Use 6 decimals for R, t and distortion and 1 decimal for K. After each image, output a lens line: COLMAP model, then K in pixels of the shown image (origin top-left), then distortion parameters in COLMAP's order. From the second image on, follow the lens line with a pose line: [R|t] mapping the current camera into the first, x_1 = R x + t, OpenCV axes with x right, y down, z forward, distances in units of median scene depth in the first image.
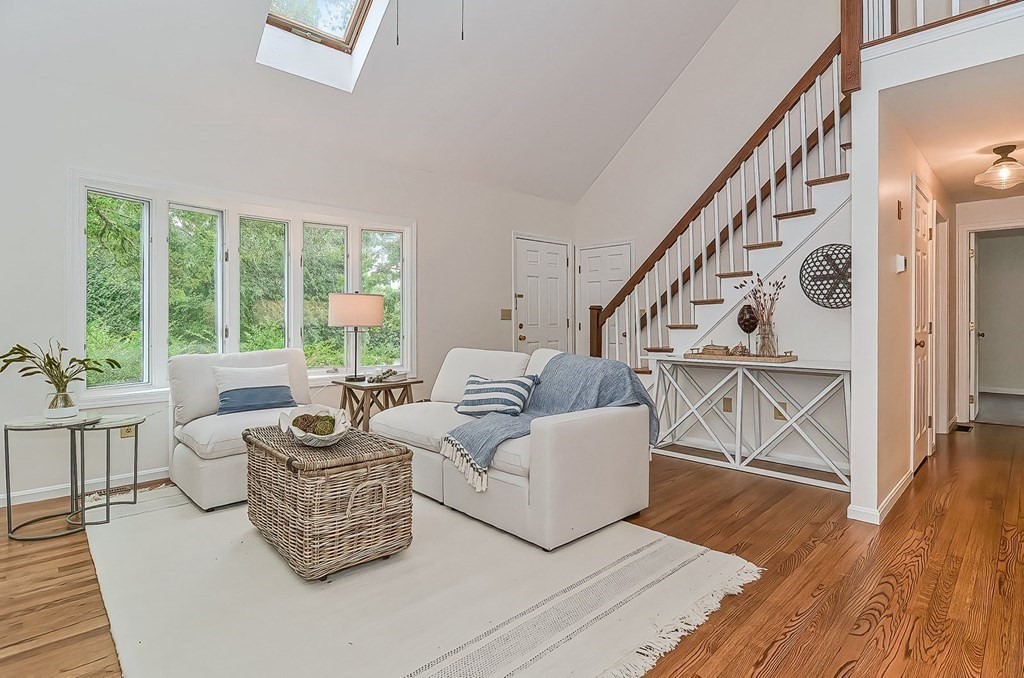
lens RADIAL K [[513.6, 0, 520.3], [0, 513.6, 319.5], [0, 0, 1]] dist [0.000240, -0.014679]
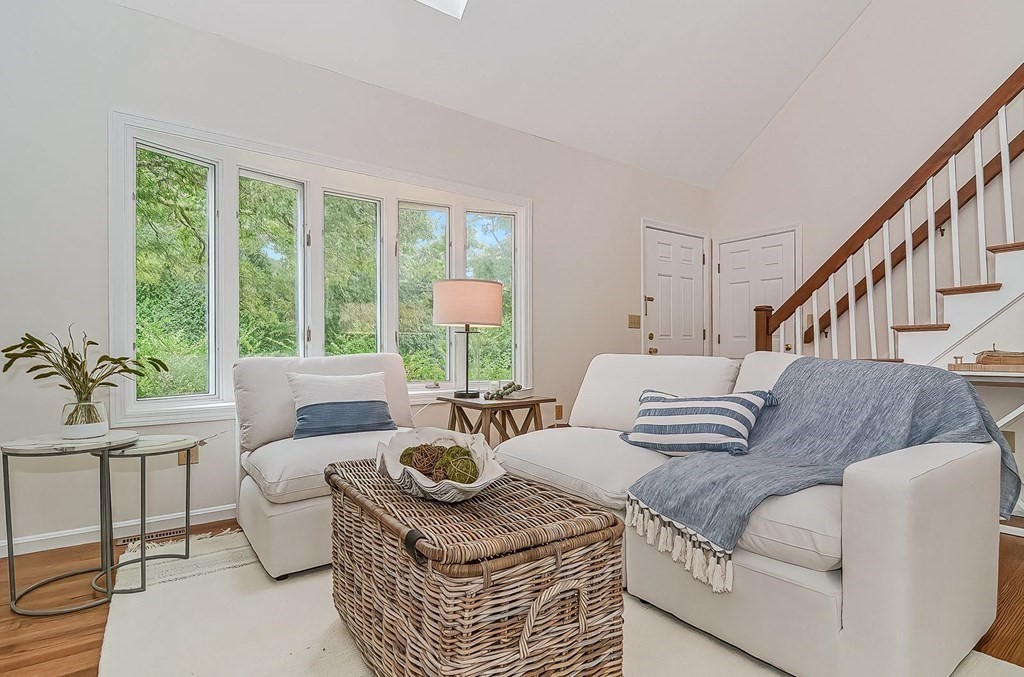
lens RADIAL K [[506.4, 0, 511.2], [0, 506.4, 349.3], [0, 0, 1]] dist [0.003427, -0.013723]
pose [[0.988422, 0.000891, -0.151730, -0.200664], [-0.000387, 0.999994, 0.003347, 0.064356], [0.151732, -0.003249, 0.988416, 0.380530]]
